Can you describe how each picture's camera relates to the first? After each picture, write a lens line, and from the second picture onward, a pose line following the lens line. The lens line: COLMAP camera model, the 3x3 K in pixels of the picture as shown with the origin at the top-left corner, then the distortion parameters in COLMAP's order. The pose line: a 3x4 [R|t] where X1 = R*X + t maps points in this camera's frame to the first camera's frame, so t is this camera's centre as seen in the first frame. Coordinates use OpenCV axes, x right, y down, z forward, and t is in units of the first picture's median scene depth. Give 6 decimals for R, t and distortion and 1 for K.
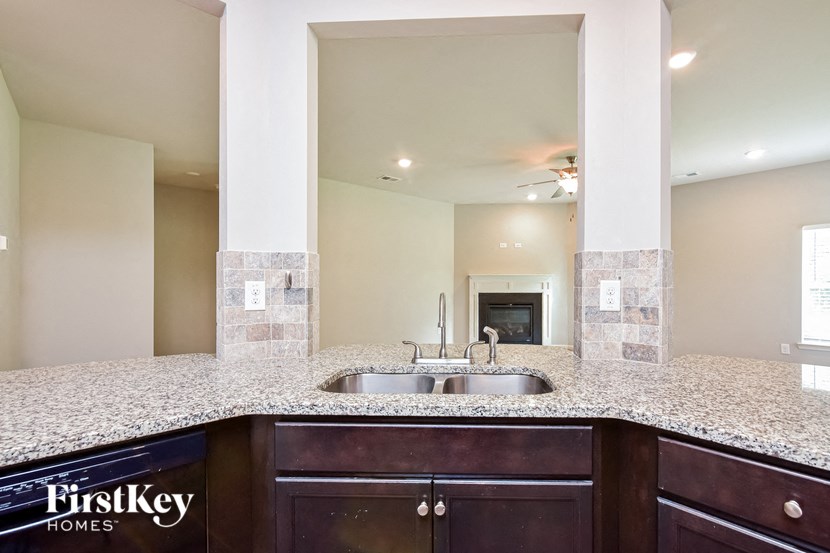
lens RADIAL K [[383.6, 0, 458.0], [0, 383.6, 285.4], [0, 0, 1]] dist [0.004269, 0.000384]
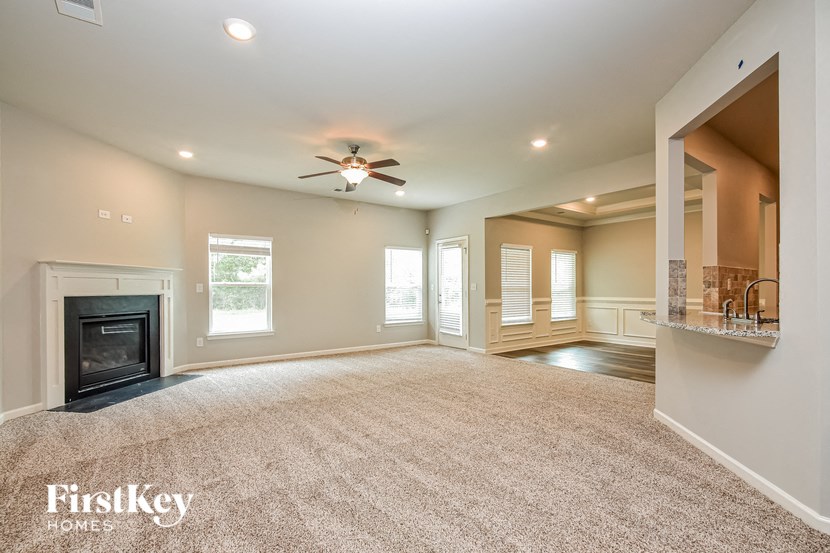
lens RADIAL K [[384.9, 0, 415.8], [0, 384.9, 282.8], [0, 0, 1]] dist [0.003050, 0.000255]
pose [[0.131511, 0.016923, 0.991170, -1.816857], [0.005133, 0.999829, -0.017752, 0.054403], [-0.991301, 0.007422, 0.131402, 2.084424]]
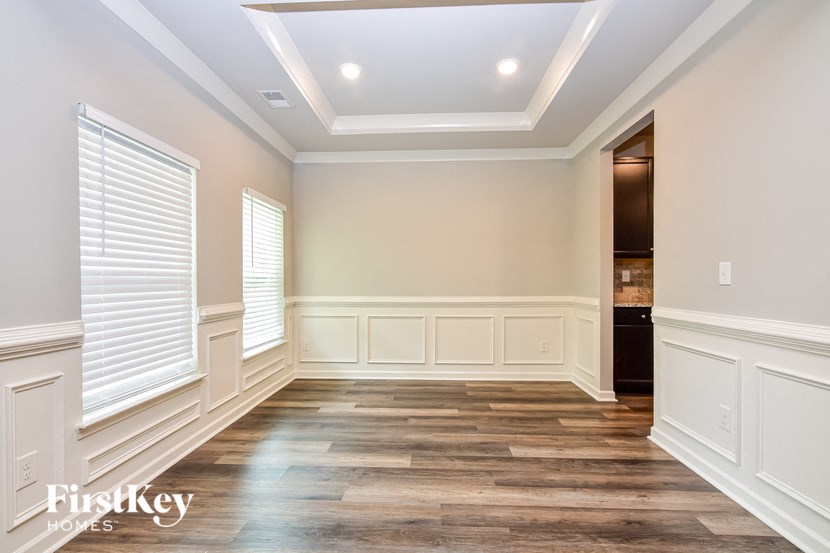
lens RADIAL K [[383.6, 0, 411.6], [0, 383.6, 284.2], [0, 0, 1]] dist [0.004269, 0.000384]
pose [[-0.677174, -0.006110, 0.735798, 1.185519], [0.002640, 0.999939, 0.010733, 0.051124], [-0.735818, 0.009211, -0.677116, 1.743078]]
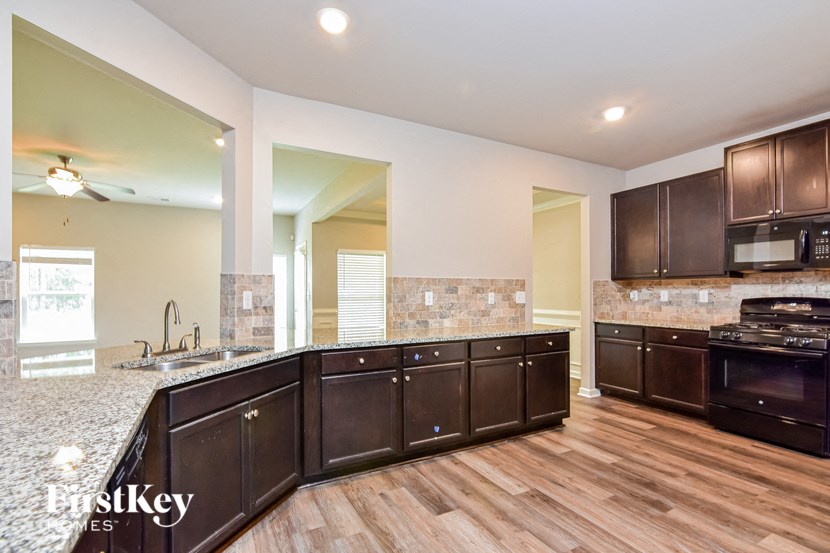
lens RADIAL K [[383.6, 0, 404.4], [0, 383.6, 290.8], [0, 0, 1]] dist [0.004269, 0.000384]
pose [[0.294336, 0.001413, 0.955701, -1.025949], [0.003848, 0.999989, -0.002664, -0.008603], [-0.955694, 0.004462, 0.294327, -0.166854]]
